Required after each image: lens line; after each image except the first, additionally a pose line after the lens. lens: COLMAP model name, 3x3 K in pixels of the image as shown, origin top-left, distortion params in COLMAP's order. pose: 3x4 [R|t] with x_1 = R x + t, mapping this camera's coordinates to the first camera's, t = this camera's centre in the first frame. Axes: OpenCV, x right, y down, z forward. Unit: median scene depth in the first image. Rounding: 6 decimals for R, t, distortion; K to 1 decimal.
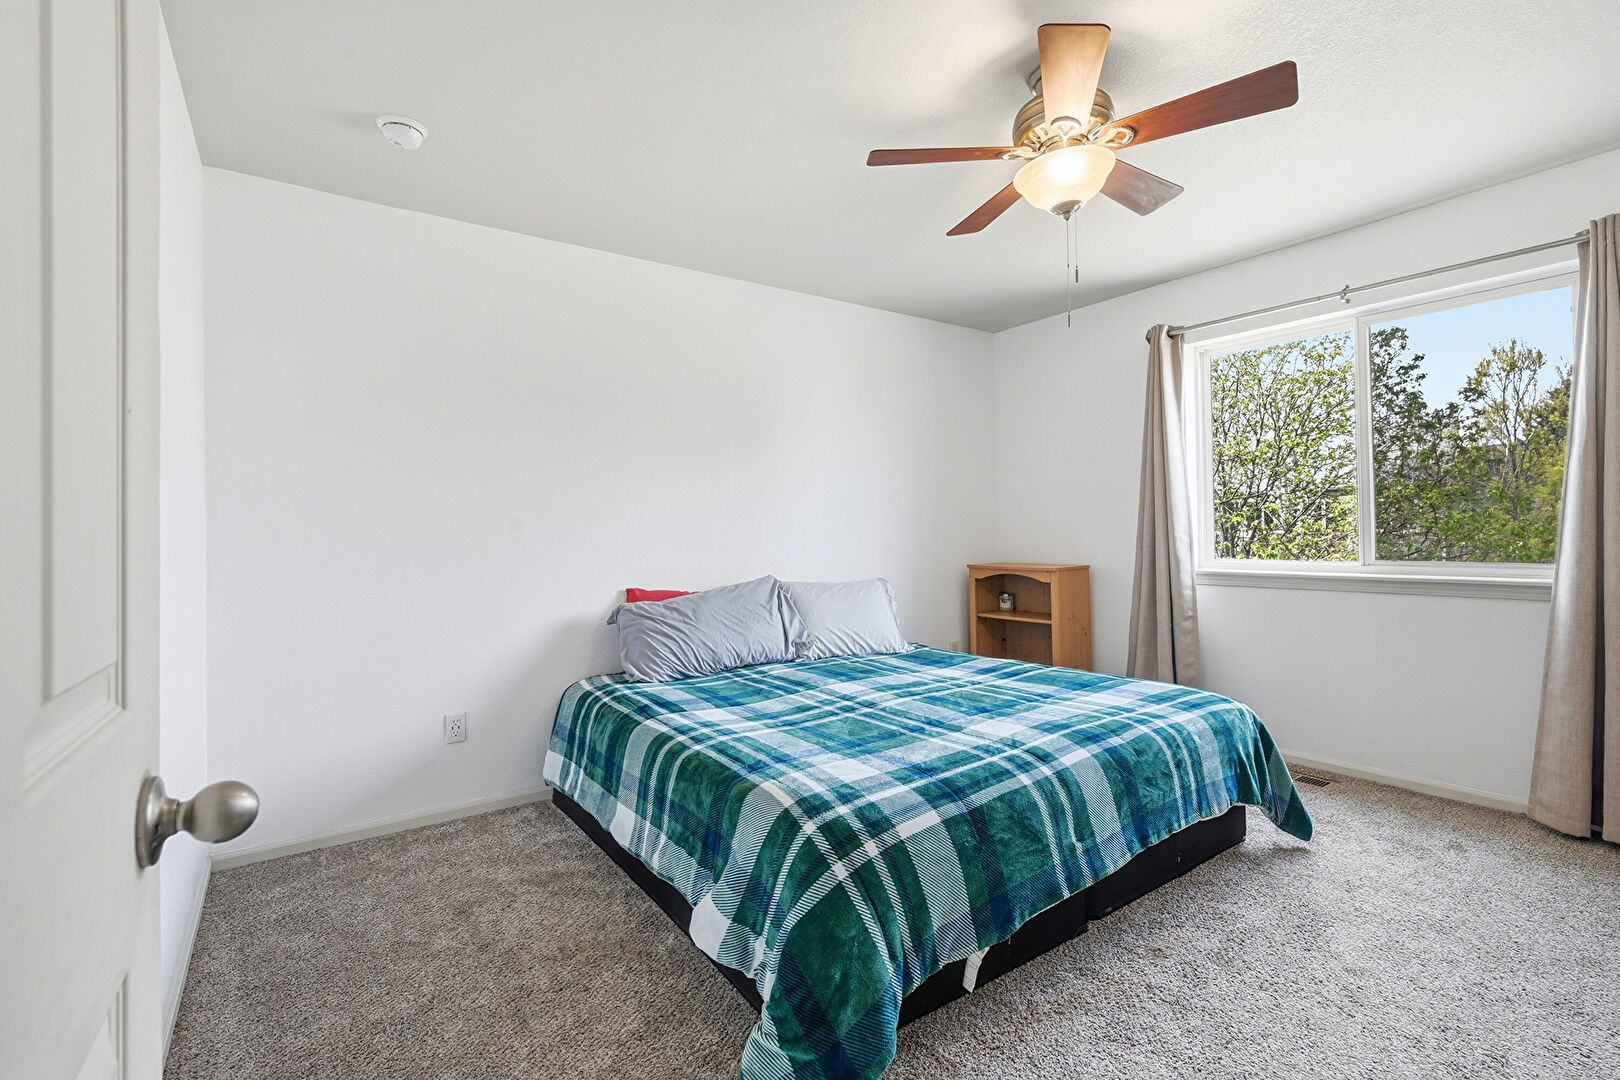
lens RADIAL K [[727.8, 0, 809.6], [0, 727.8, 533.6], [0, 0, 1]] dist [0.004683, 0.000446]
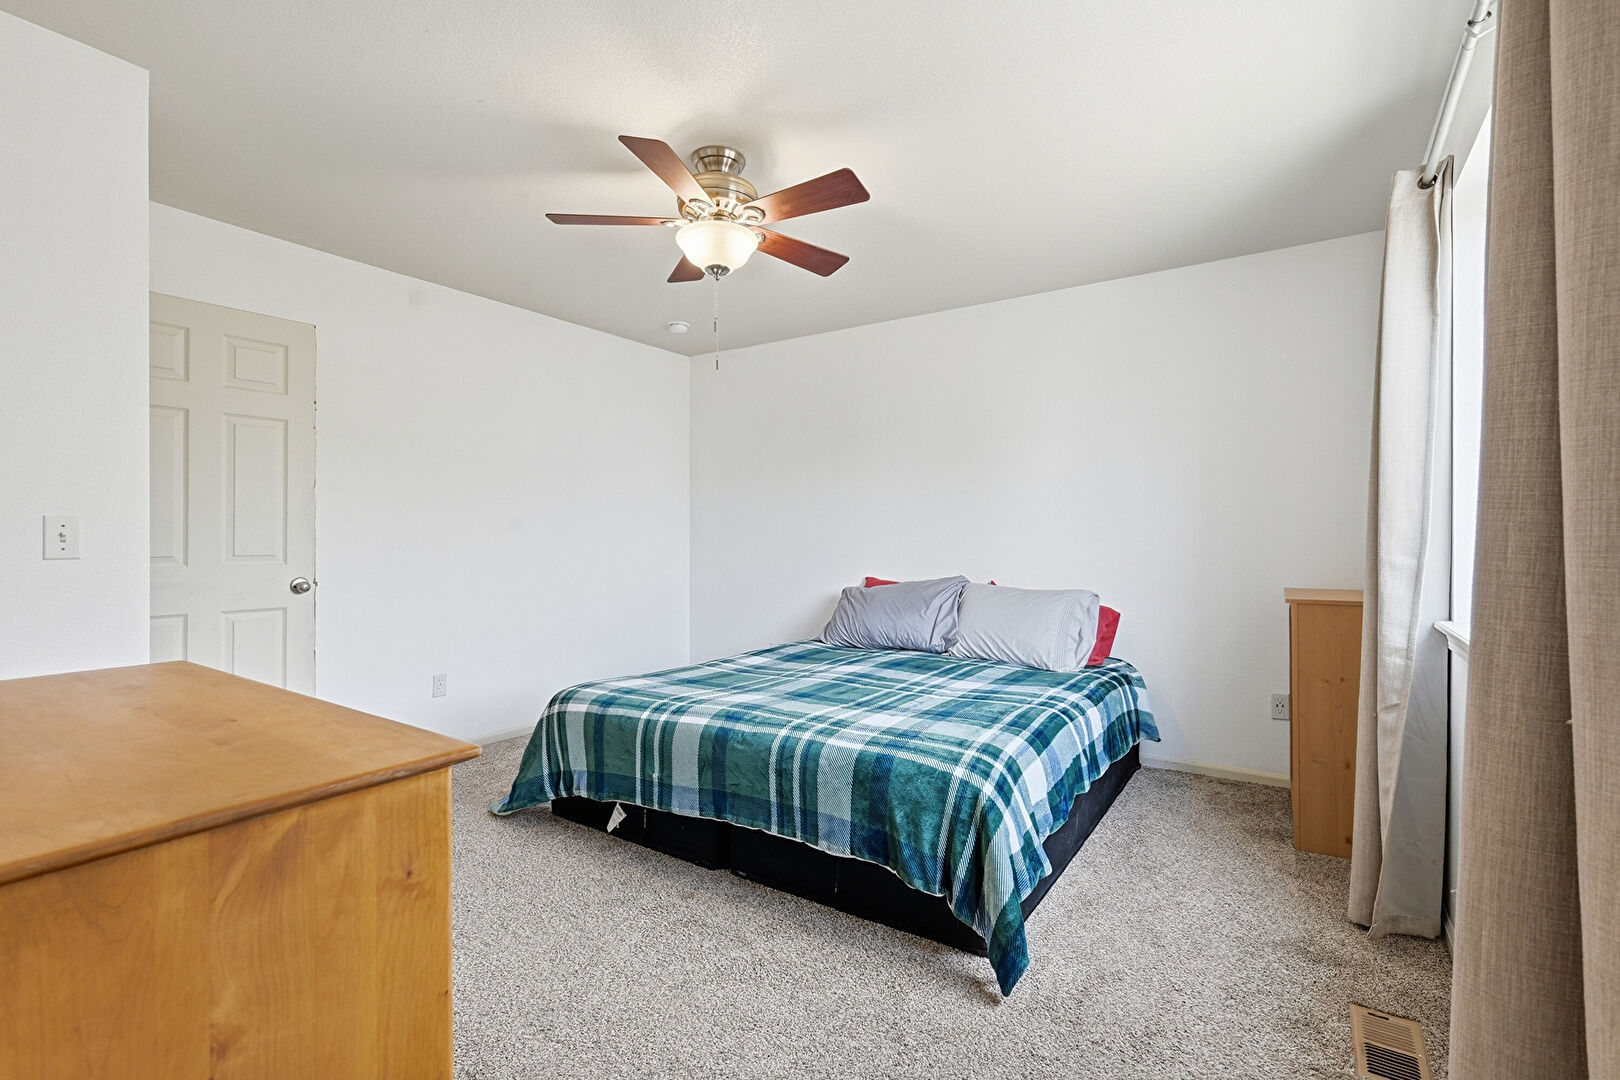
lens RADIAL K [[727.8, 0, 810.6], [0, 727.8, 540.1], [0, 0, 1]] dist [0.004683, 0.000446]
pose [[0.357933, 0.022959, -0.933465, 1.477694], [-0.009200, 0.999736, 0.021061, -0.025952], [0.933702, 0.001049, 0.358050, 0.691166]]
